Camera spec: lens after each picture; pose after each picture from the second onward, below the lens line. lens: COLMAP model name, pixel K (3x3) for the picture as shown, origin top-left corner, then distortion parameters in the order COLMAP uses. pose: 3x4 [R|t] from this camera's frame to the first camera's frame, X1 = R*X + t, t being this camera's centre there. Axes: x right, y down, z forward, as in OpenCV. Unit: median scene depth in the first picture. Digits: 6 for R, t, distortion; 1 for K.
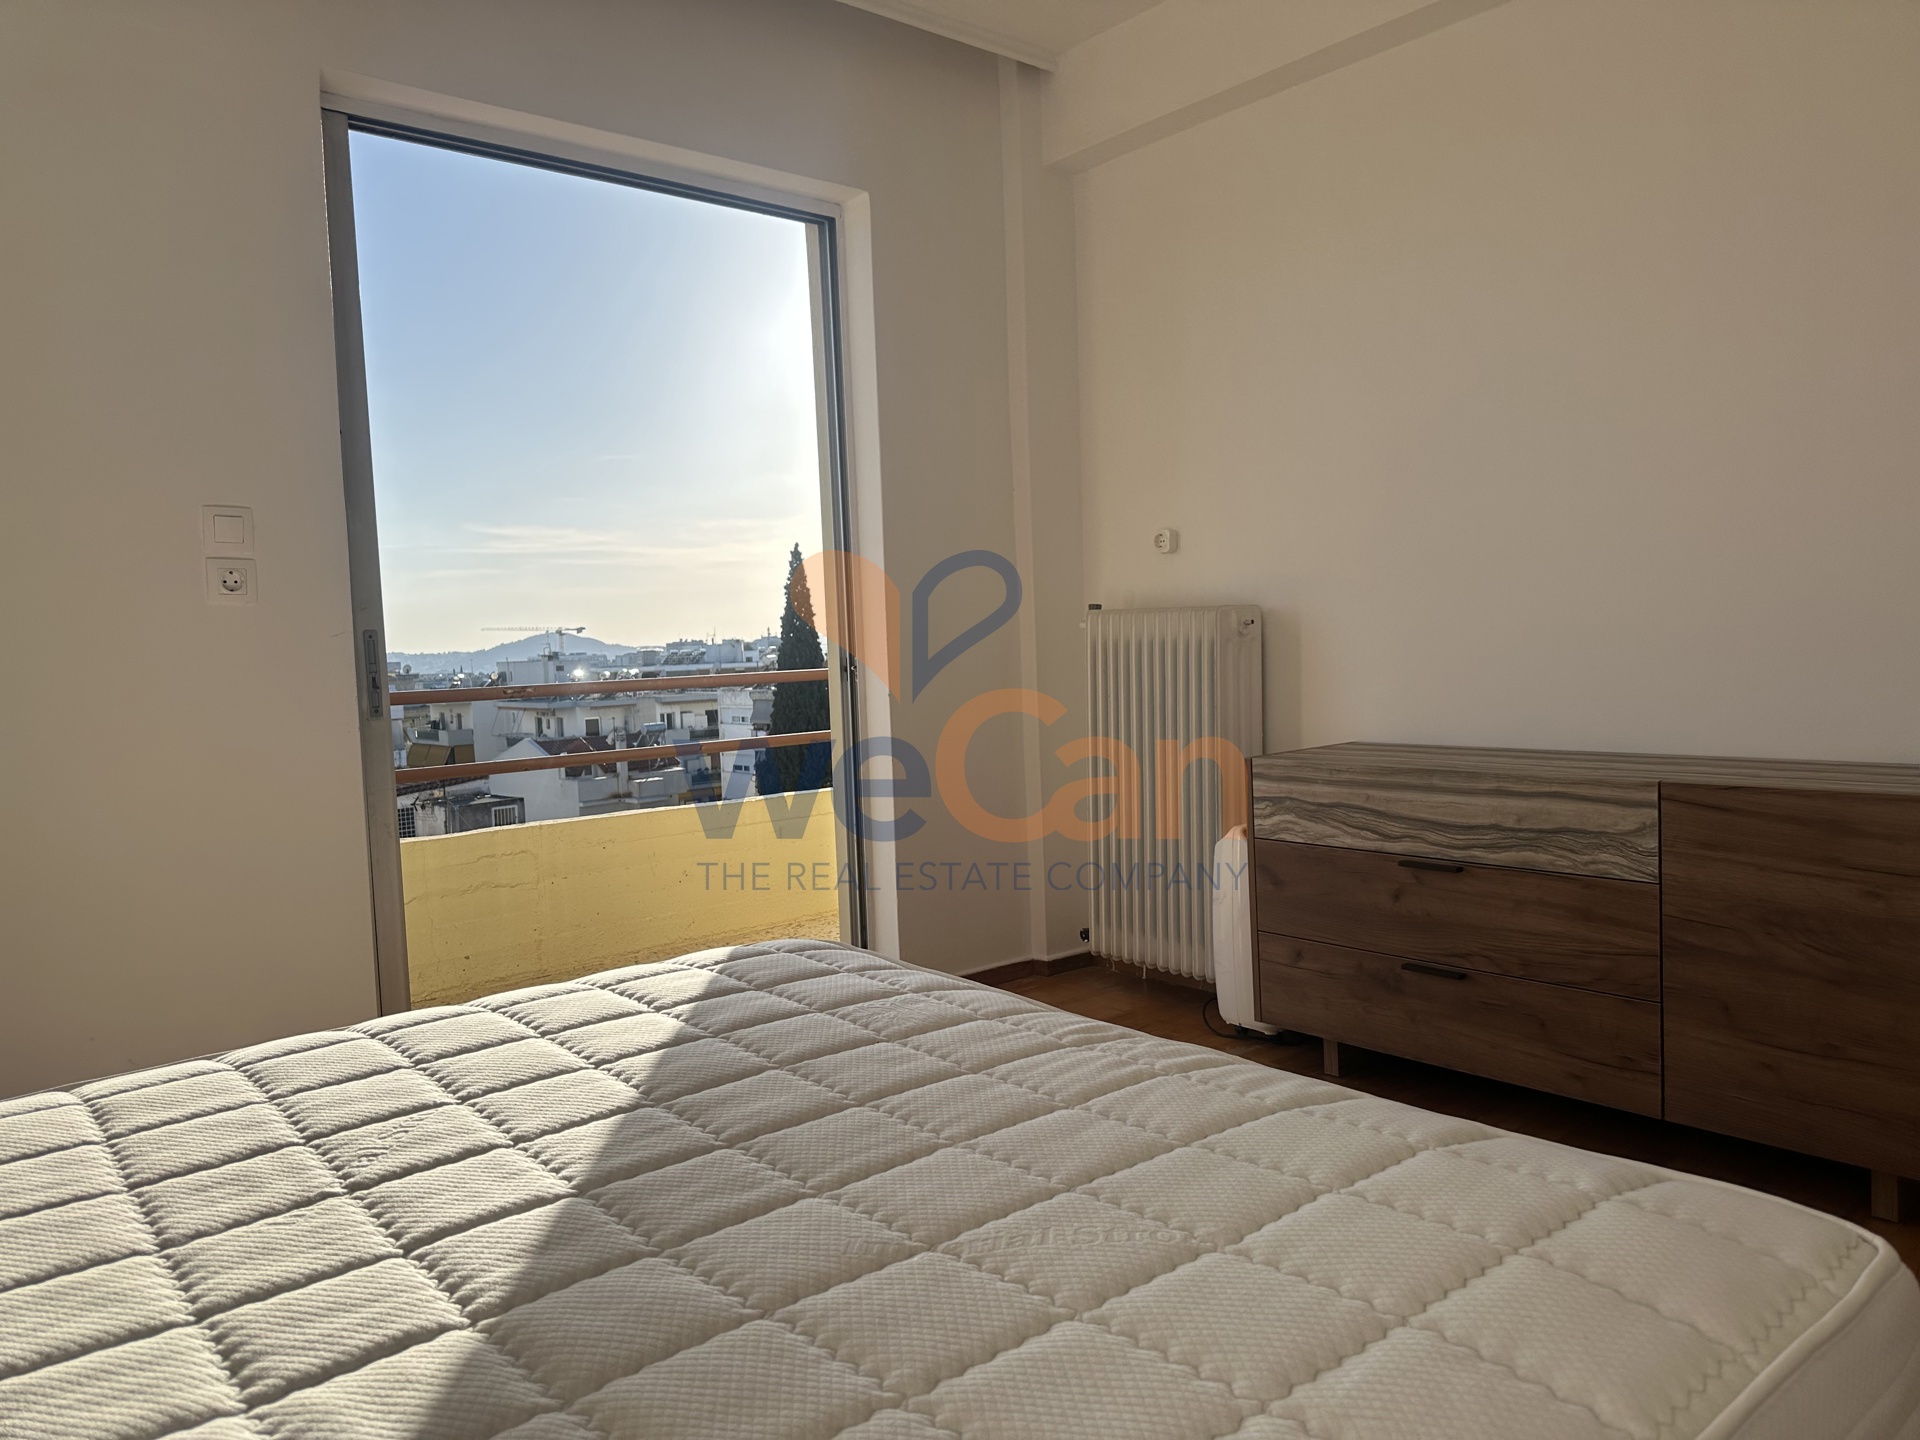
lens RADIAL K [[1343.8, 0, 951.1], [0, 1343.8, 725.8], [0, 0, 1]] dist [0.109112, -0.161629]
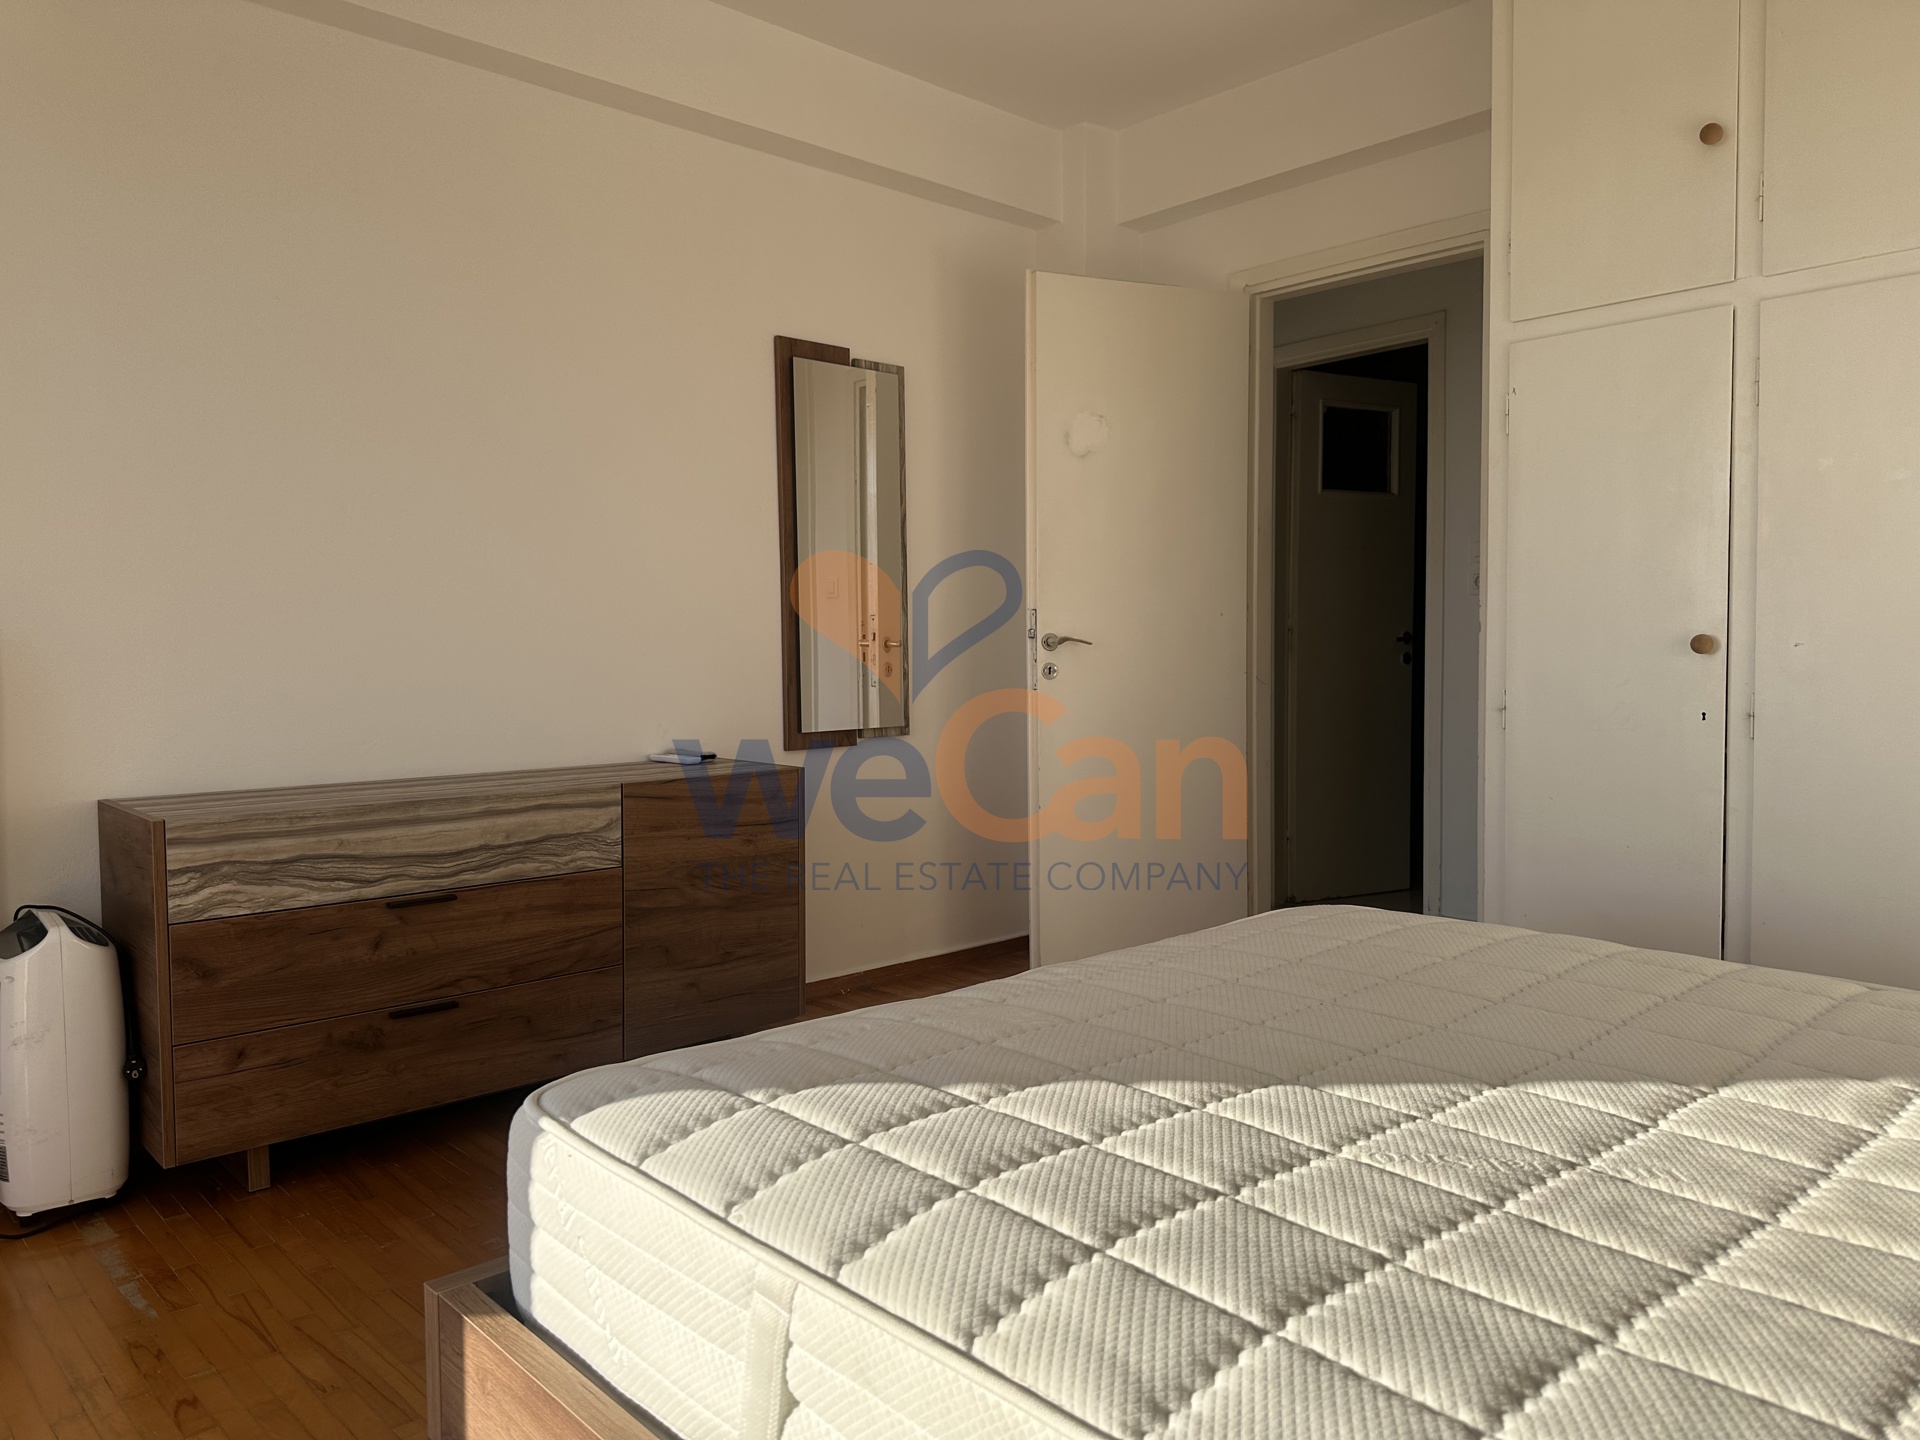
lens RADIAL K [[1343.8, 0, 951.1], [0, 1343.8, 725.8], [0, 0, 1]] dist [0.109112, -0.161629]
pose [[-0.034695, -0.014051, 0.999299, -0.636271], [0.081369, 0.996542, 0.016837, -0.006707], [-0.996080, 0.081896, -0.033431, 0.656078]]
